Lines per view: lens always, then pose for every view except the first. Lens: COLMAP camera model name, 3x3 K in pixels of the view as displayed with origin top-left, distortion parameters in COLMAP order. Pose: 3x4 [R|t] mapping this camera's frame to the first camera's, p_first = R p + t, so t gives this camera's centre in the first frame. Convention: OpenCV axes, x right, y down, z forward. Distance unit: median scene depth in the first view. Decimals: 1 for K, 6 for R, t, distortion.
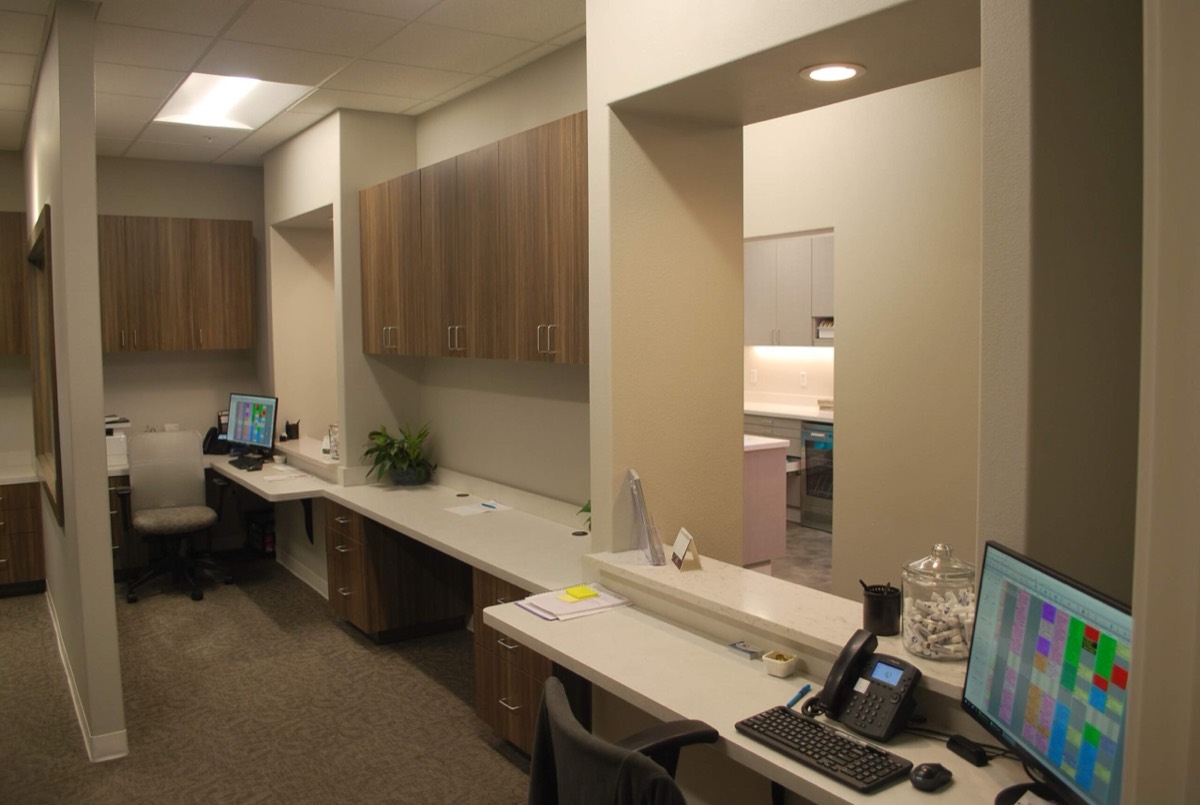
lens RADIAL K [[946.1, 0, 605.5], [0, 946.1, 394.7], [0, 0, 1]] dist [-0.083056, 0.010581]
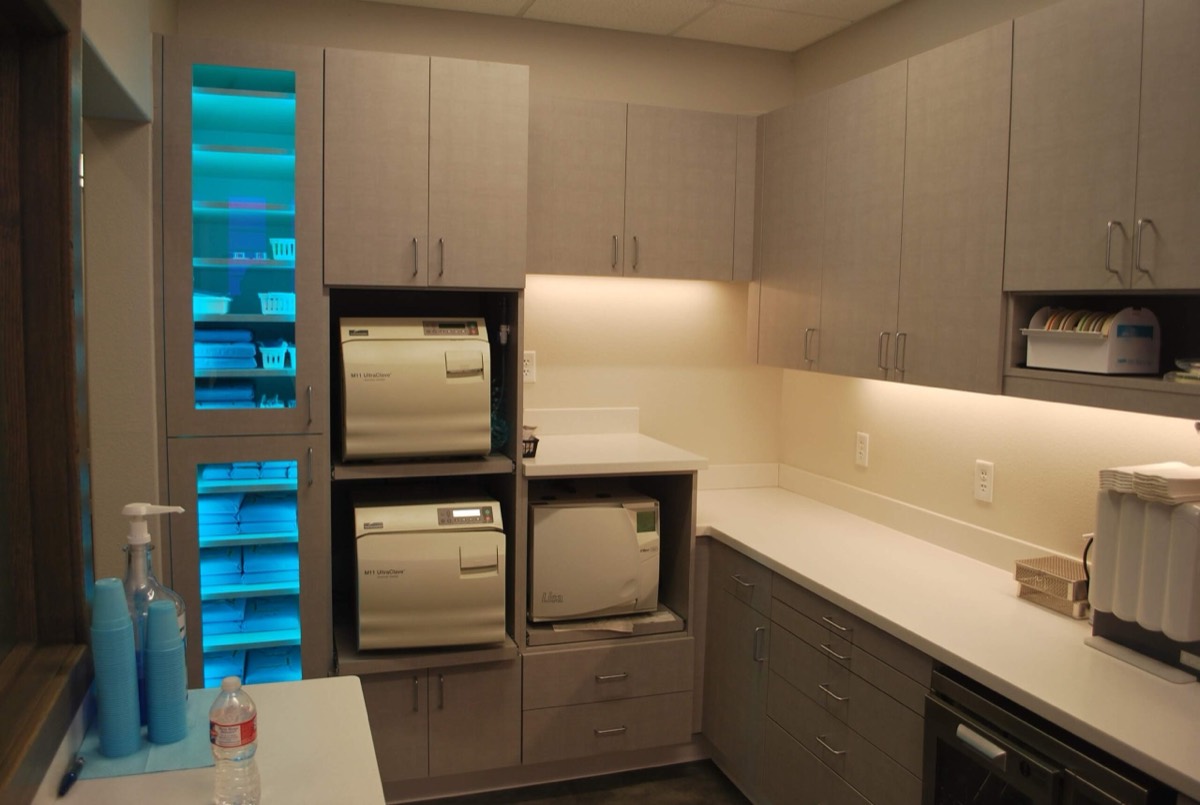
lens RADIAL K [[946.1, 0, 605.5], [0, 946.1, 394.7], [0, 0, 1]] dist [-0.083056, 0.010581]
pose [[0.962652, 0.051813, -0.265739, 0.178877], [-0.047816, 0.998625, 0.021496, -0.051555], [0.266488, -0.007987, 0.963805, 0.689973]]
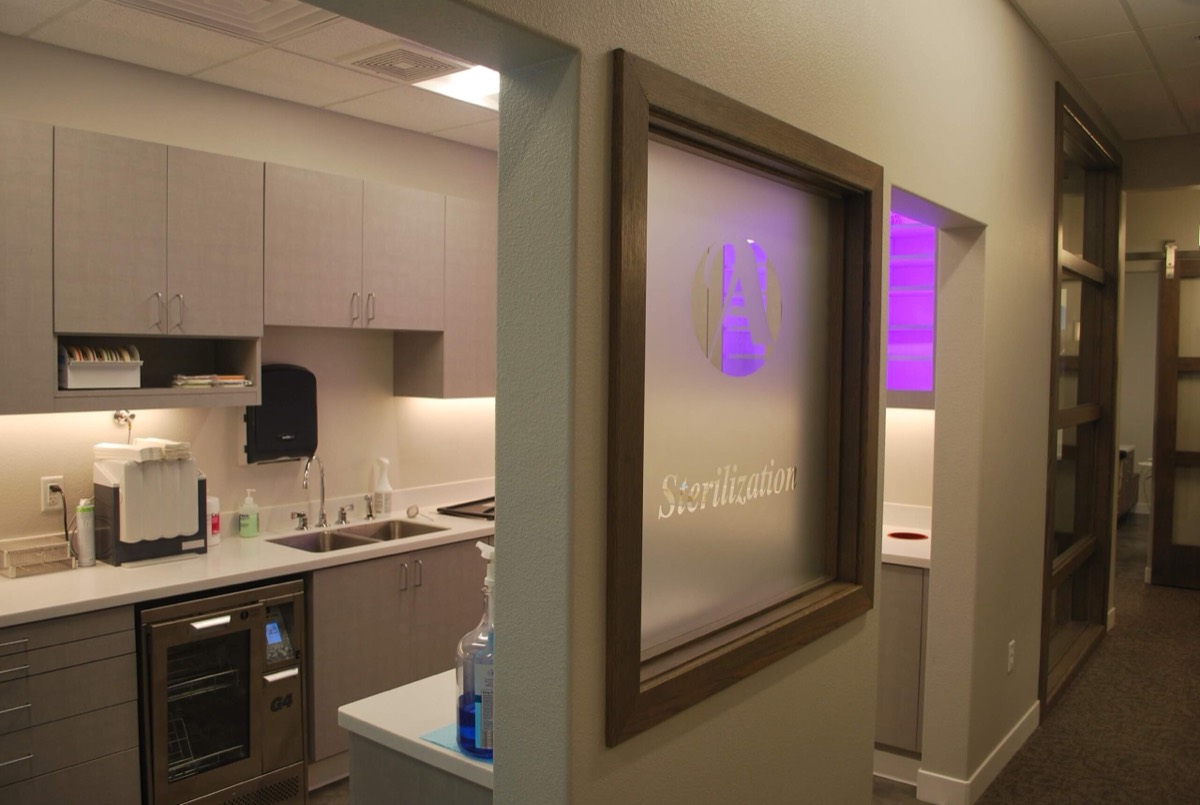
lens RADIAL K [[946.1, 0, 605.5], [0, 946.1, 394.7], [0, 0, 1]] dist [-0.083056, 0.010581]
pose [[-0.313323, -0.032443, 0.949092, -0.201646], [0.061839, 0.996598, 0.054481, -0.064840], [-0.947631, 0.075761, -0.310251, 0.908582]]
